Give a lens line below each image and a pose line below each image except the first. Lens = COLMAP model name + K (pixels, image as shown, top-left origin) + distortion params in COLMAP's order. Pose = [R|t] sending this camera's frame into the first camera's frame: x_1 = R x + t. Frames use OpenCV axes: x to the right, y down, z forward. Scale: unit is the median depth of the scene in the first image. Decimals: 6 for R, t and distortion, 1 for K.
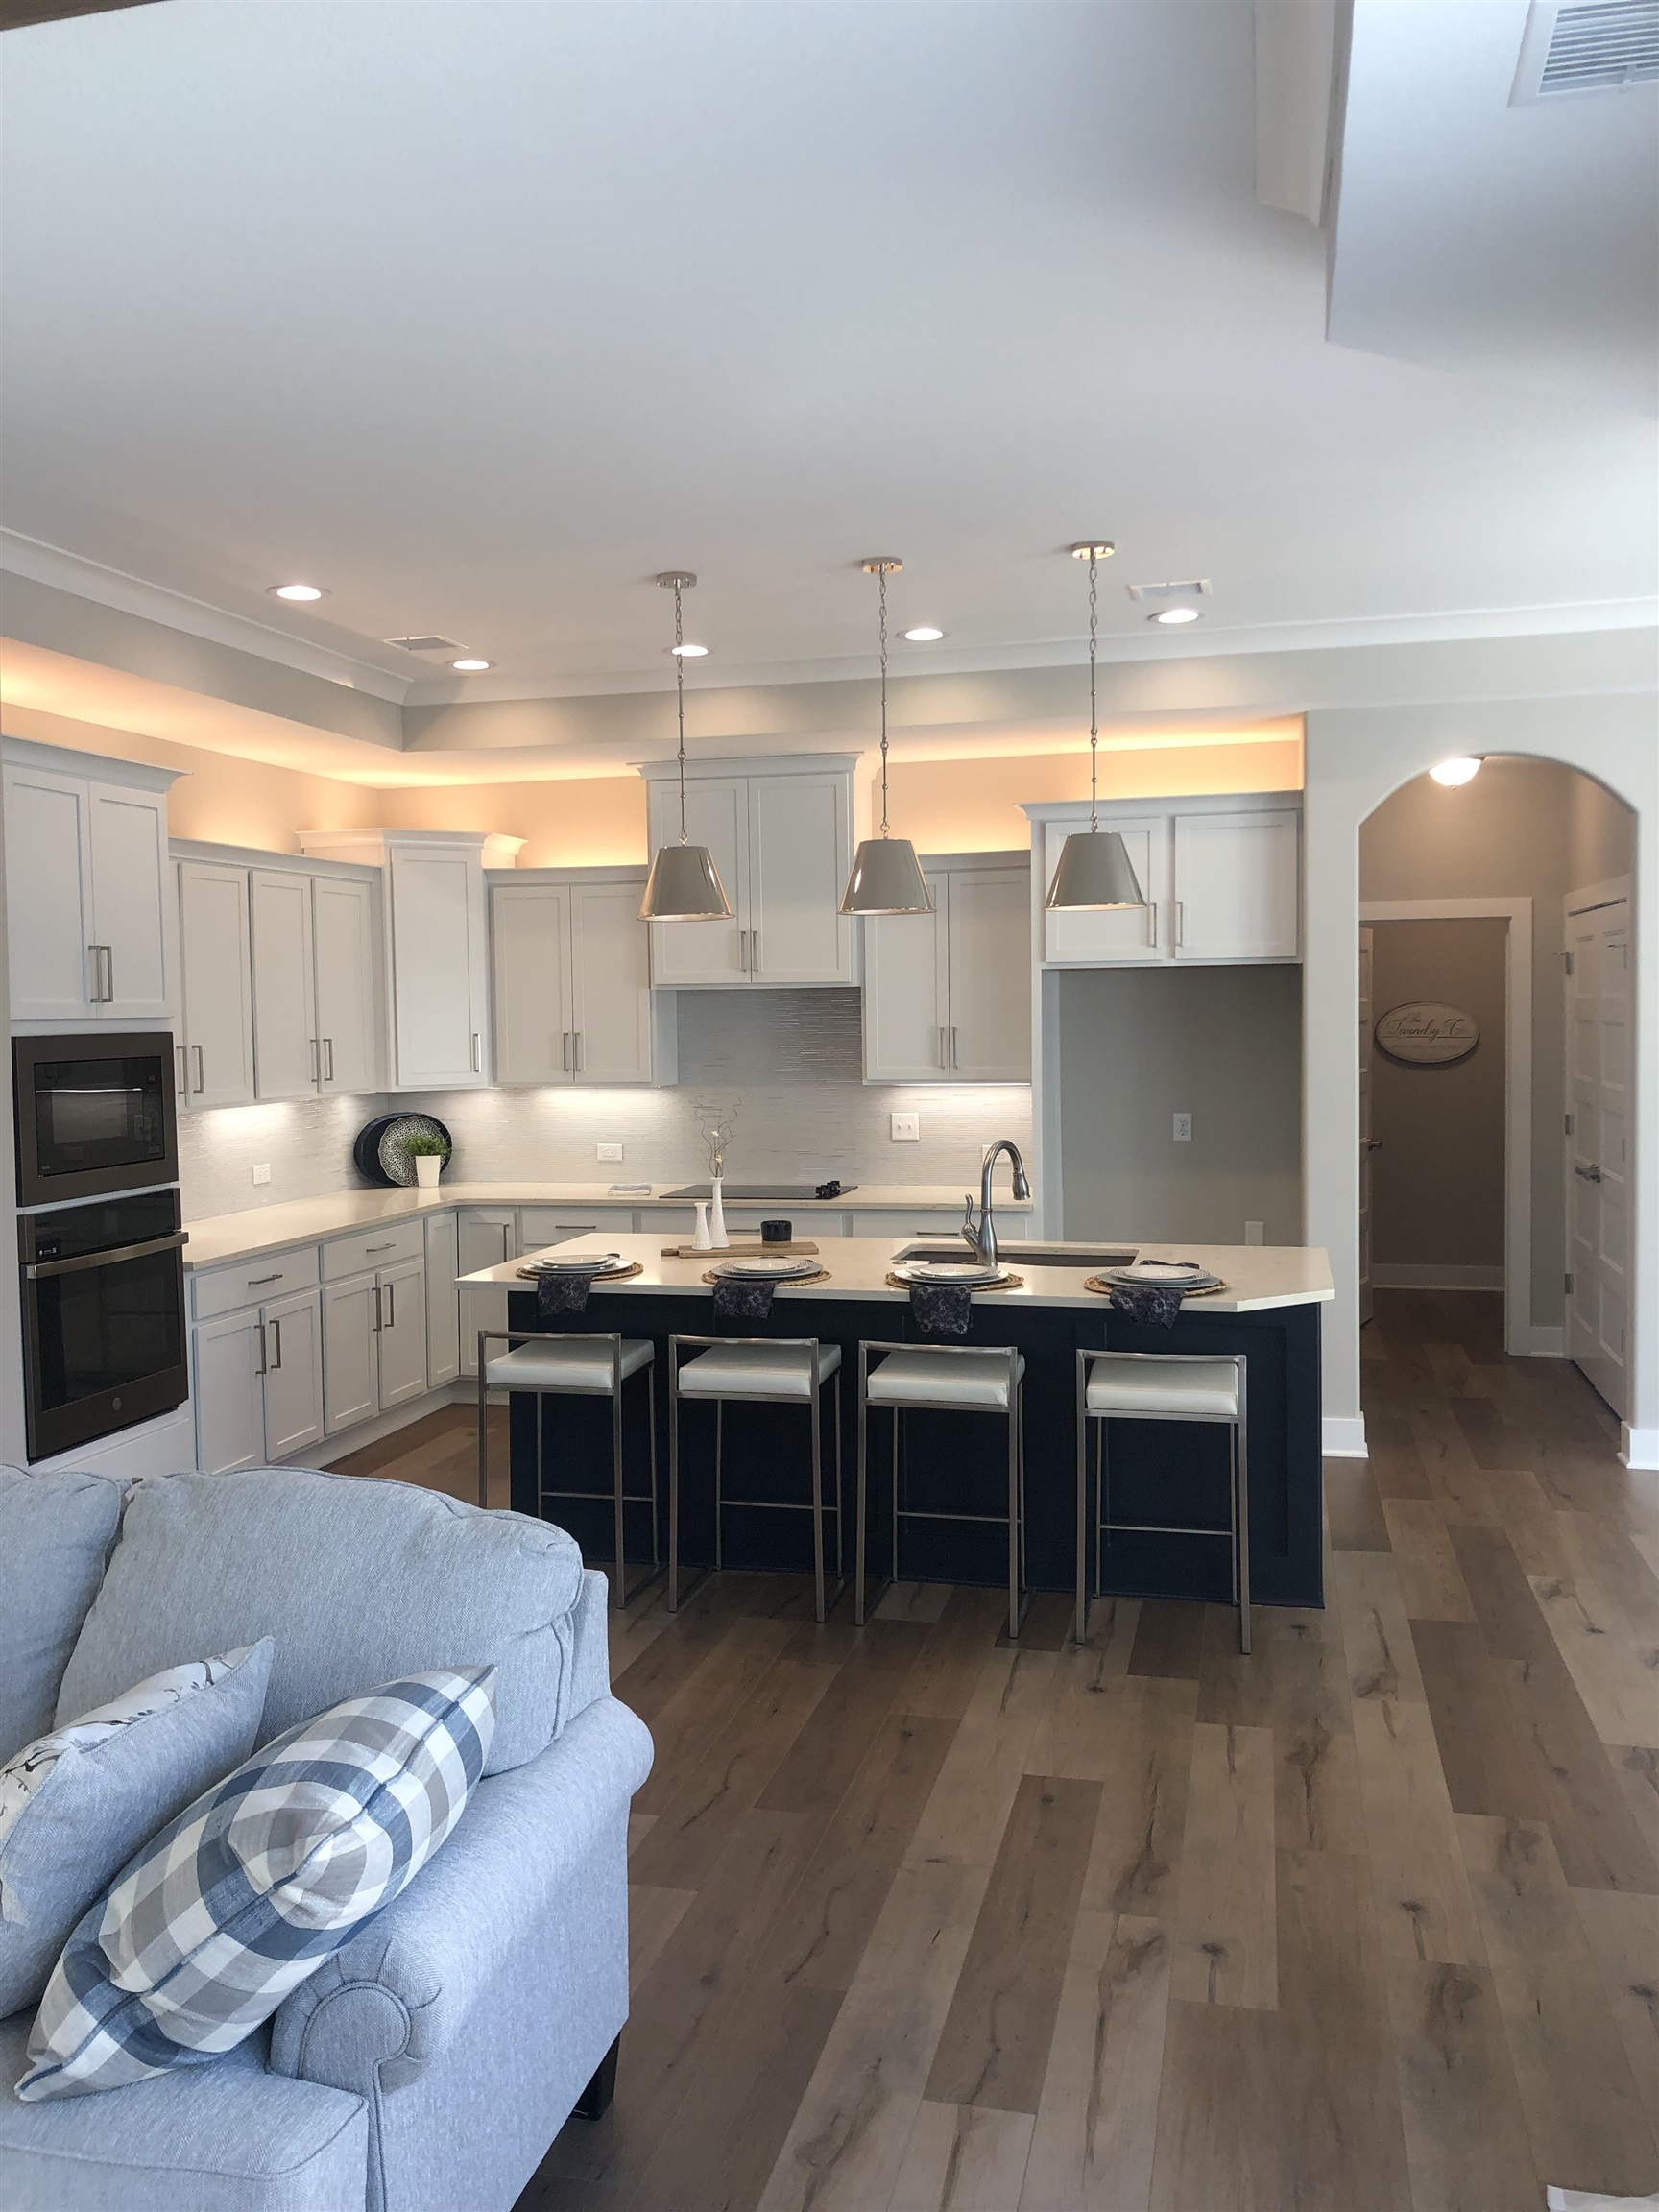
lens RADIAL K [[1807.8, 0, 796.4], [0, 1807.8, 1111.5], [0, 0, 1]] dist [0.027916, -0.027162]
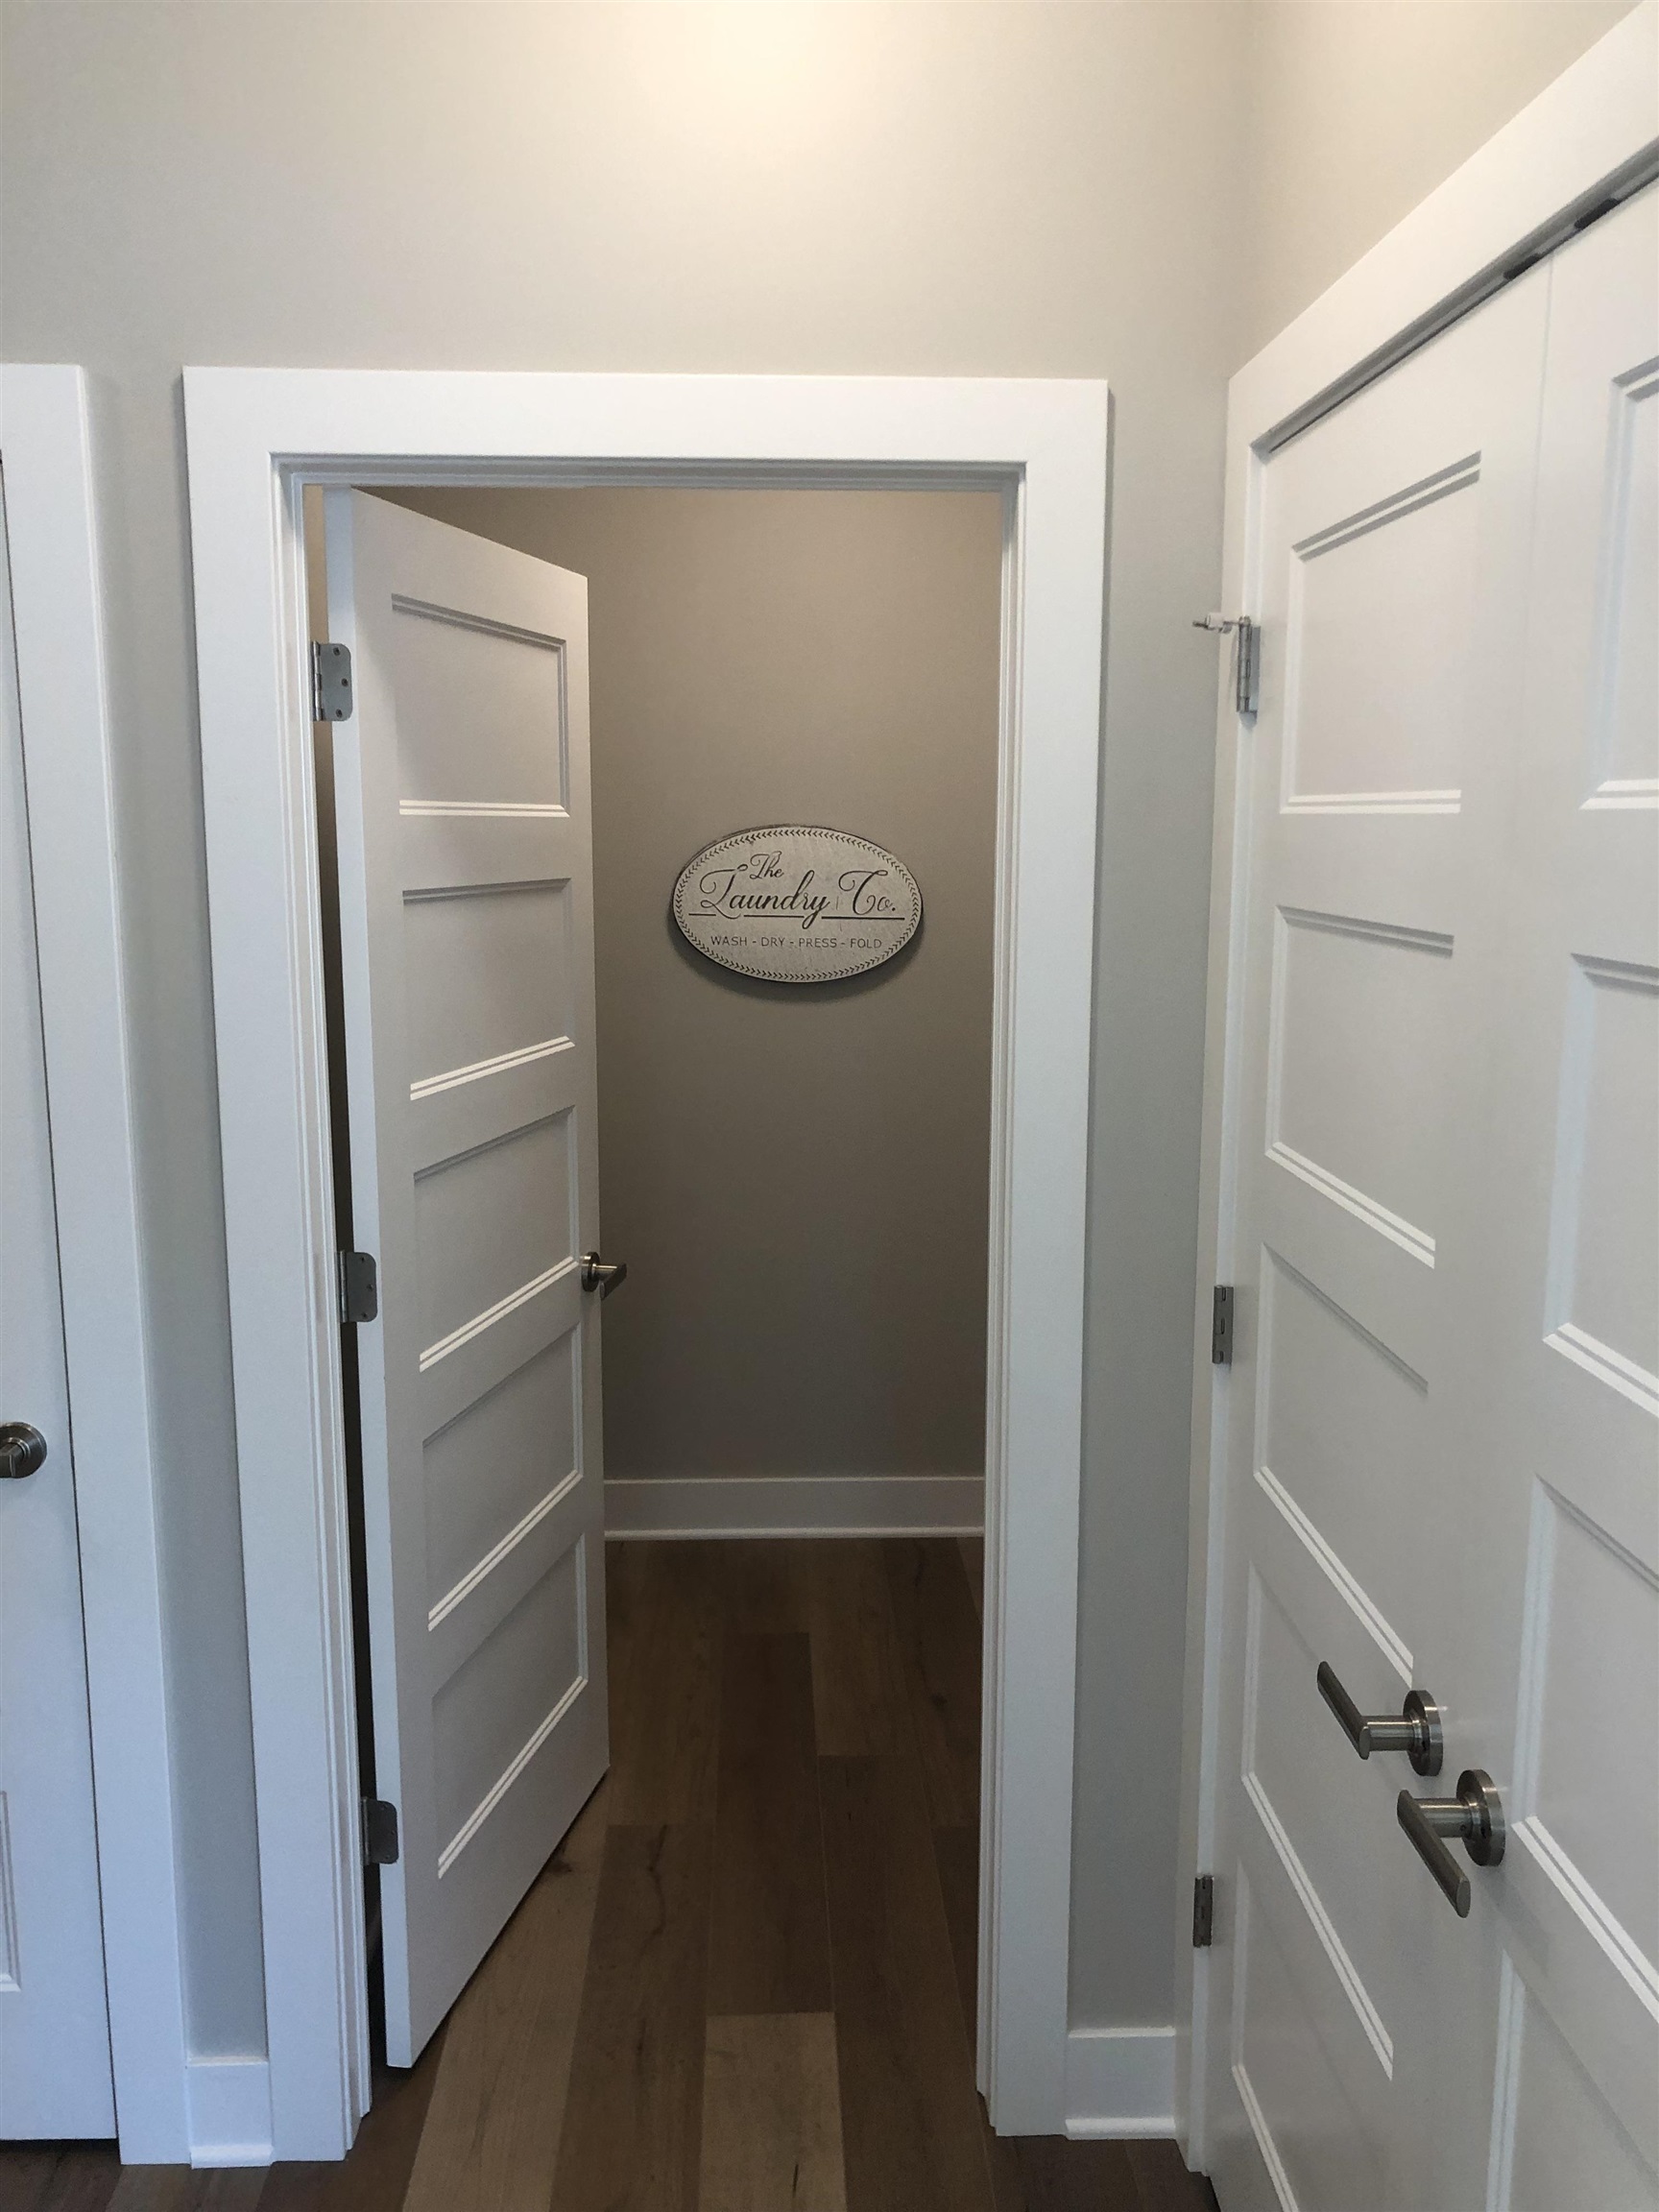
lens RADIAL K [[1807.8, 0, 826.9], [0, 1807.8, 1104.0], [0, 0, 1]] dist [0.027916, -0.027162]
pose [[0.958622, -0.024929, 0.283590, 0.257268], [-0.002329, 0.995439, 0.095377, -0.040184], [-0.284674, -0.092091, 0.954191, 0.663200]]
